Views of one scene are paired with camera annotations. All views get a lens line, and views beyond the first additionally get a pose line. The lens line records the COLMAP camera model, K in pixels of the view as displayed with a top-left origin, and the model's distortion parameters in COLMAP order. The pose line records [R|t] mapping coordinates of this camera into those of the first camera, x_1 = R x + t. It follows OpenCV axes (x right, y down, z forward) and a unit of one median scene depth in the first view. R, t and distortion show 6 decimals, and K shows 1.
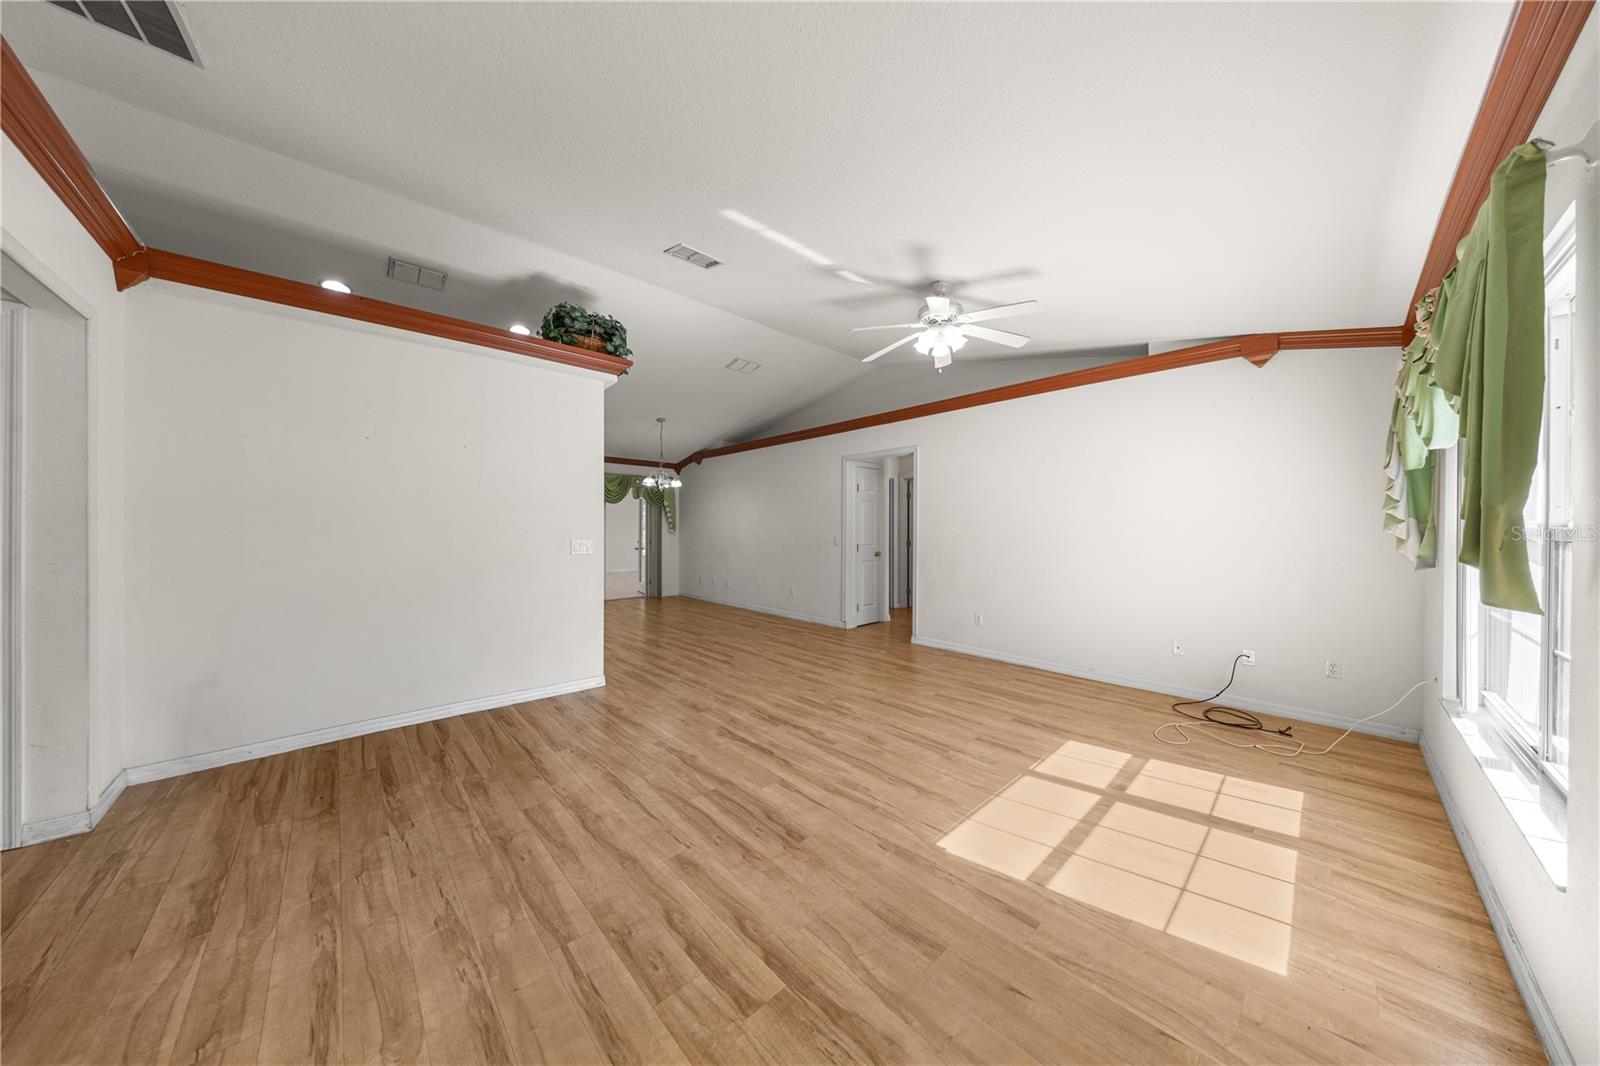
lens RADIAL K [[497.5, 0, 800.0], [0, 497.5, 533.0], [0, 0, 1]] dist [-0.013272, -0.000032]
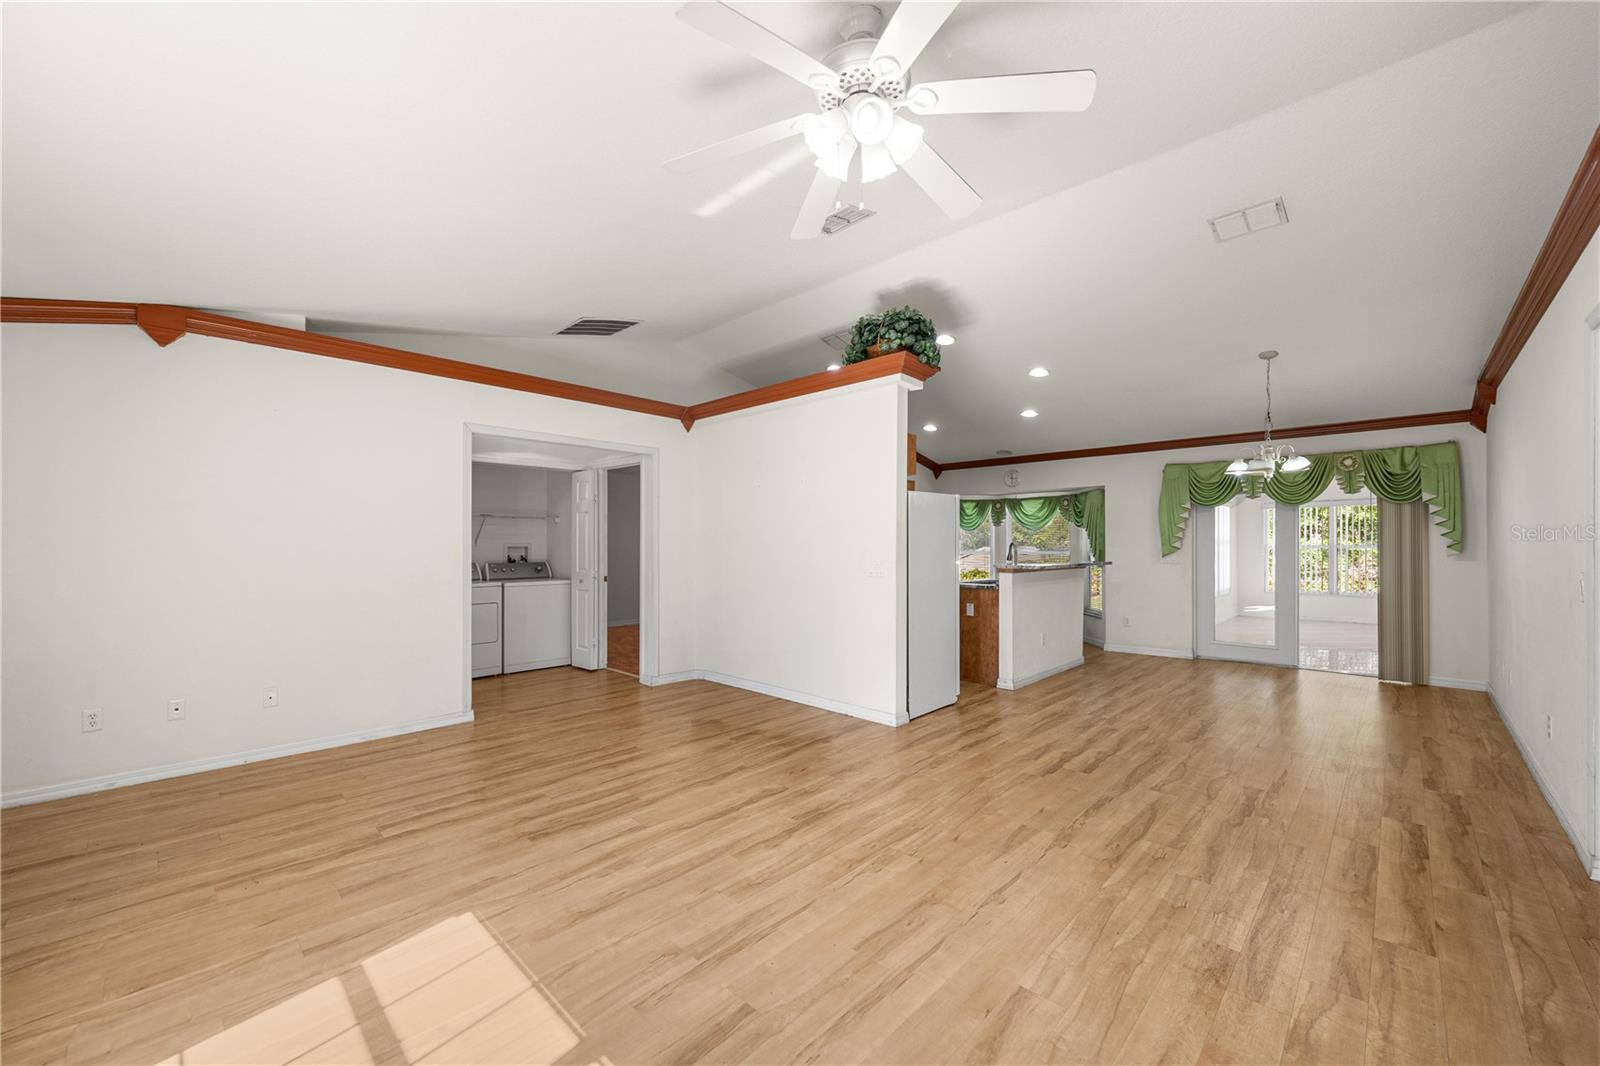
lens RADIAL K [[630.2, 0, 798.1], [0, 630.2, 546.5], [0, 0, 1]] dist [0.002352, 0.000407]
pose [[0.054985, 0.006119, -0.998468, 1.096024], [-0.008174, 0.999950, 0.005678, -0.031642], [0.998454, 0.007849, 0.055032, 1.159387]]
